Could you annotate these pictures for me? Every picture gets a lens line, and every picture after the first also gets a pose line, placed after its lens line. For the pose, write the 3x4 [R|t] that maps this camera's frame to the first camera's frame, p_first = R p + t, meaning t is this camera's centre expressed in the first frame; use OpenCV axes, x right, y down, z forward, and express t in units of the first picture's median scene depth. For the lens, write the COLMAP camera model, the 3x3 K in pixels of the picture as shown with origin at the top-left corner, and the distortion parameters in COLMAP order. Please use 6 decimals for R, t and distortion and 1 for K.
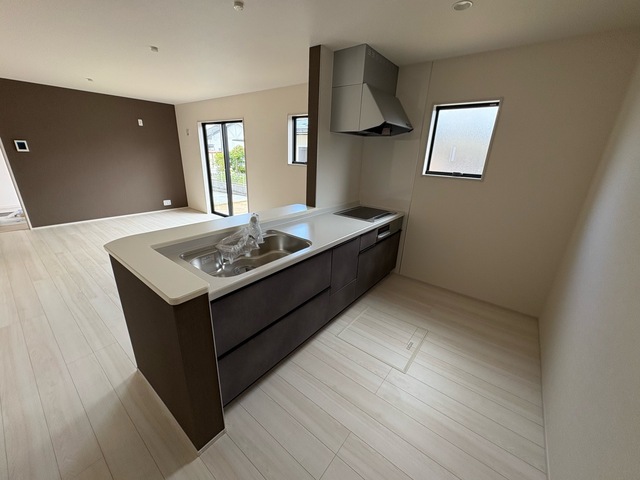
lens RADIAL K [[253.5, 0, 320.8], [0, 253.5, 241.7], [0, 0, 1]] dist [-0.000030, -0.000507]
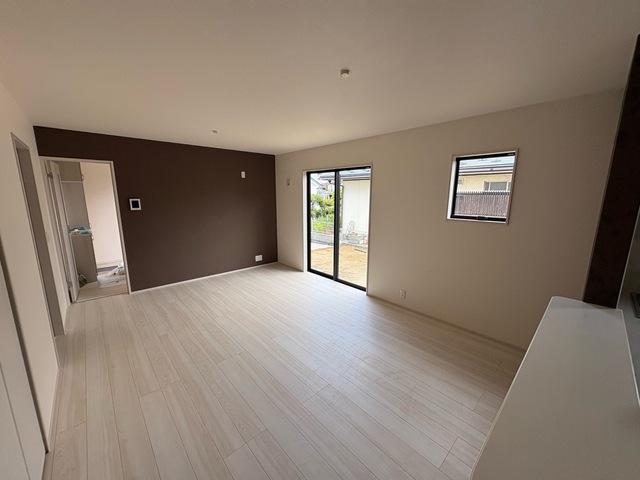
lens RADIAL K [[253.5, 0, 320.3], [0, 253.5, 241.5], [0, 0, 1]] dist [-0.000030, -0.000507]
pose [[0.986356, -0.003155, -0.164597, -0.336151], [-0.022131, 0.988200, -0.151563, -0.110332], [0.163133, 0.153138, 0.974647, 0.211943]]
